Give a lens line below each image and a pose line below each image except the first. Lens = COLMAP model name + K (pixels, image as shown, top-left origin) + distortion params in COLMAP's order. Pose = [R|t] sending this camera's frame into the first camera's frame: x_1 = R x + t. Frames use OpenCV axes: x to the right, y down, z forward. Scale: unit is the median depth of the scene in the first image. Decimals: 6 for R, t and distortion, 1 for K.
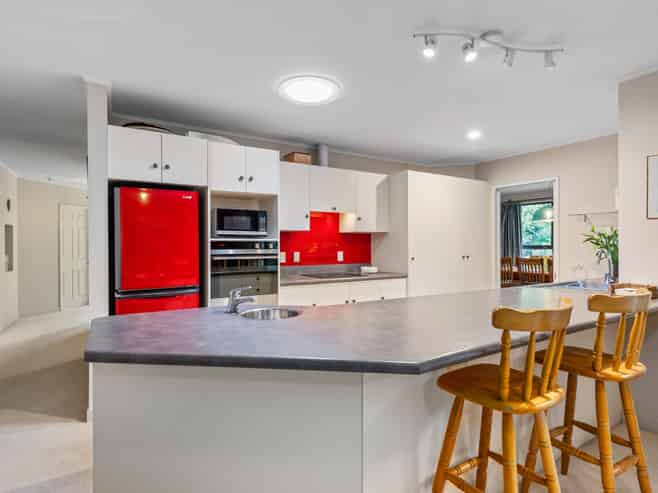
lens RADIAL K [[354.5, 0, 328.8], [0, 354.5, 245.8], [0, 0, 1]] dist [0.000928, 0.000042]
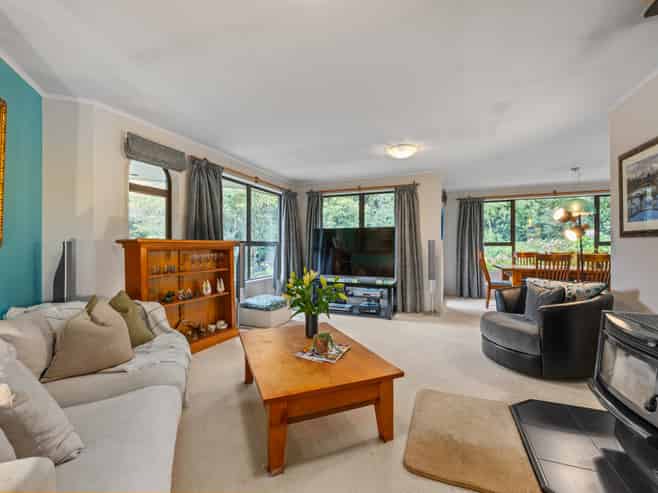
lens RADIAL K [[289.4, 0, 329.3], [0, 289.4, 244.6], [0, 0, 1]] dist [-0.000268, -0.000090]
pose [[0.801325, -0.001734, 0.598227, -0.310583], [0.001445, 0.999998, 0.000963, 0.004396], [-0.598228, 0.000093, 0.801326, 0.612417]]
